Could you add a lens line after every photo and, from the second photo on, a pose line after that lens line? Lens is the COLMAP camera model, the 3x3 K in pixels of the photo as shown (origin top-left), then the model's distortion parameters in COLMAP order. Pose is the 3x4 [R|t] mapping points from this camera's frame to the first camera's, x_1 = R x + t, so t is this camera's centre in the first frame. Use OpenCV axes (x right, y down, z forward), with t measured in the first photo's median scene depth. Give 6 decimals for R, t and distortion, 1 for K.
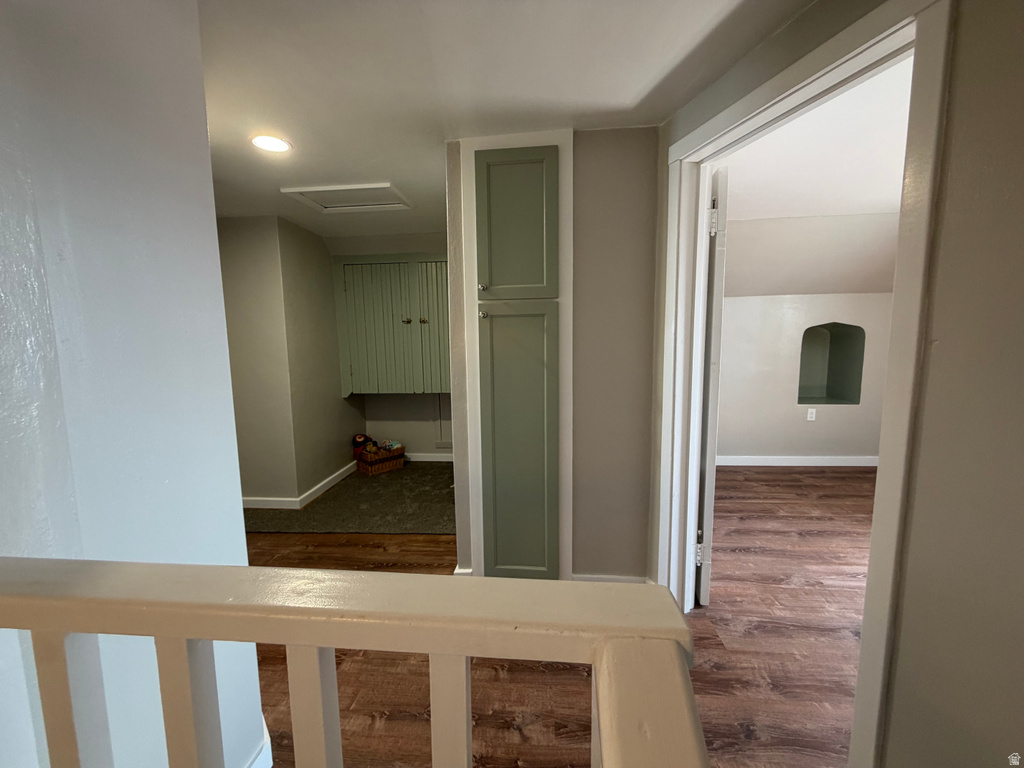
lens RADIAL K [[407.2, 0, 509.1], [0, 407.2, 384.1], [0, 0, 1]] dist [-0.001805, -0.000353]
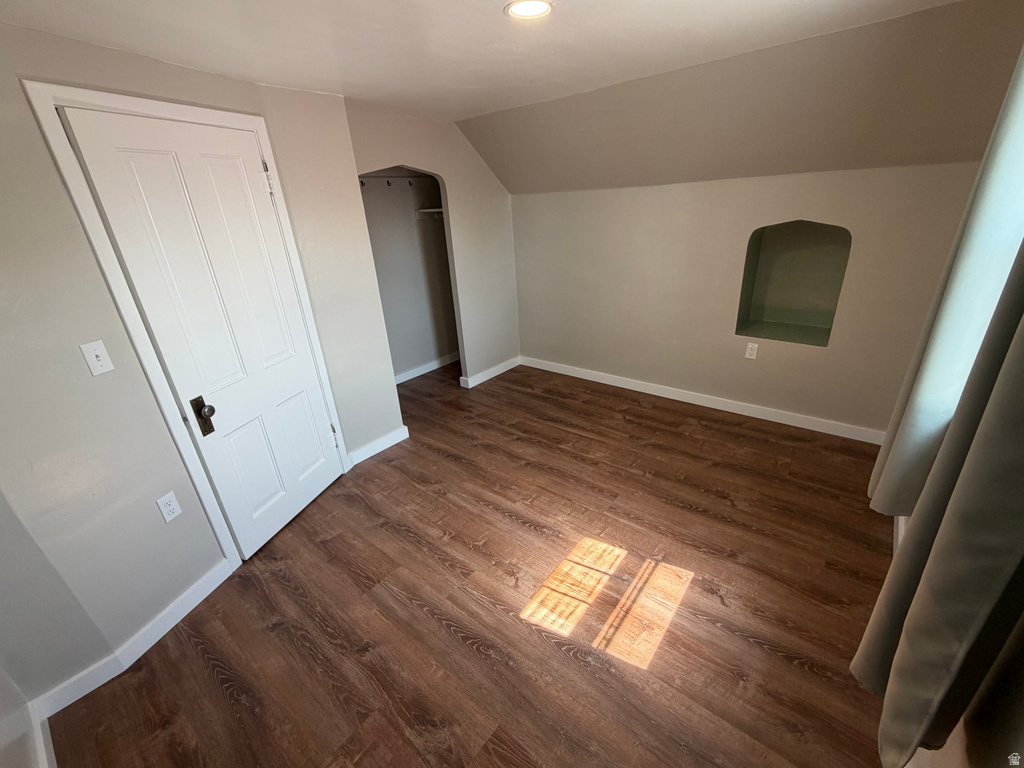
lens RADIAL K [[434.2, 0, 512.0], [0, 434.2, 384.0], [0, 0, 1]] dist [0.001908, 0.000002]
pose [[0.824772, 0.190243, -0.532503, 0.983618], [-0.015920, 0.949145, 0.314436, -0.133234], [0.565242, -0.250860, 0.785857, 0.133265]]
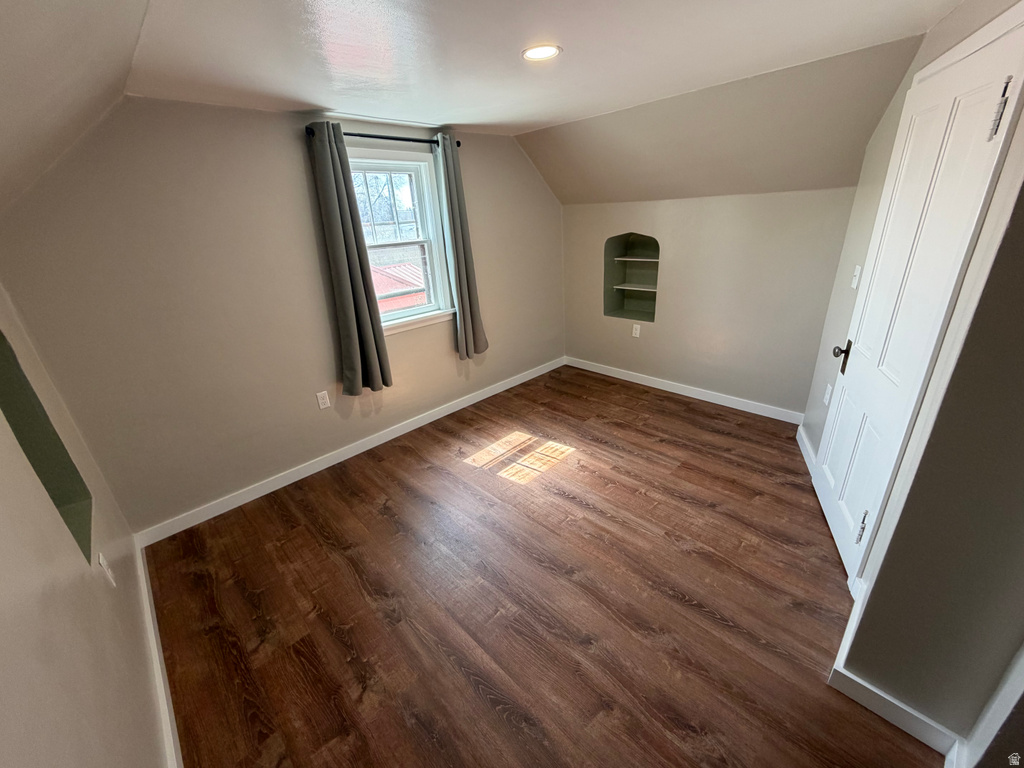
lens RADIAL K [[407.2, 0, 509.1], [0, 407.2, 384.1], [0, 0, 1]] dist [-0.001805, -0.000353]
pose [[-0.754470, -0.192993, 0.627318, 0.320650], [0.145576, 0.882778, 0.446667, -0.225807], [-0.639986, 0.428319, -0.637934, 1.118986]]
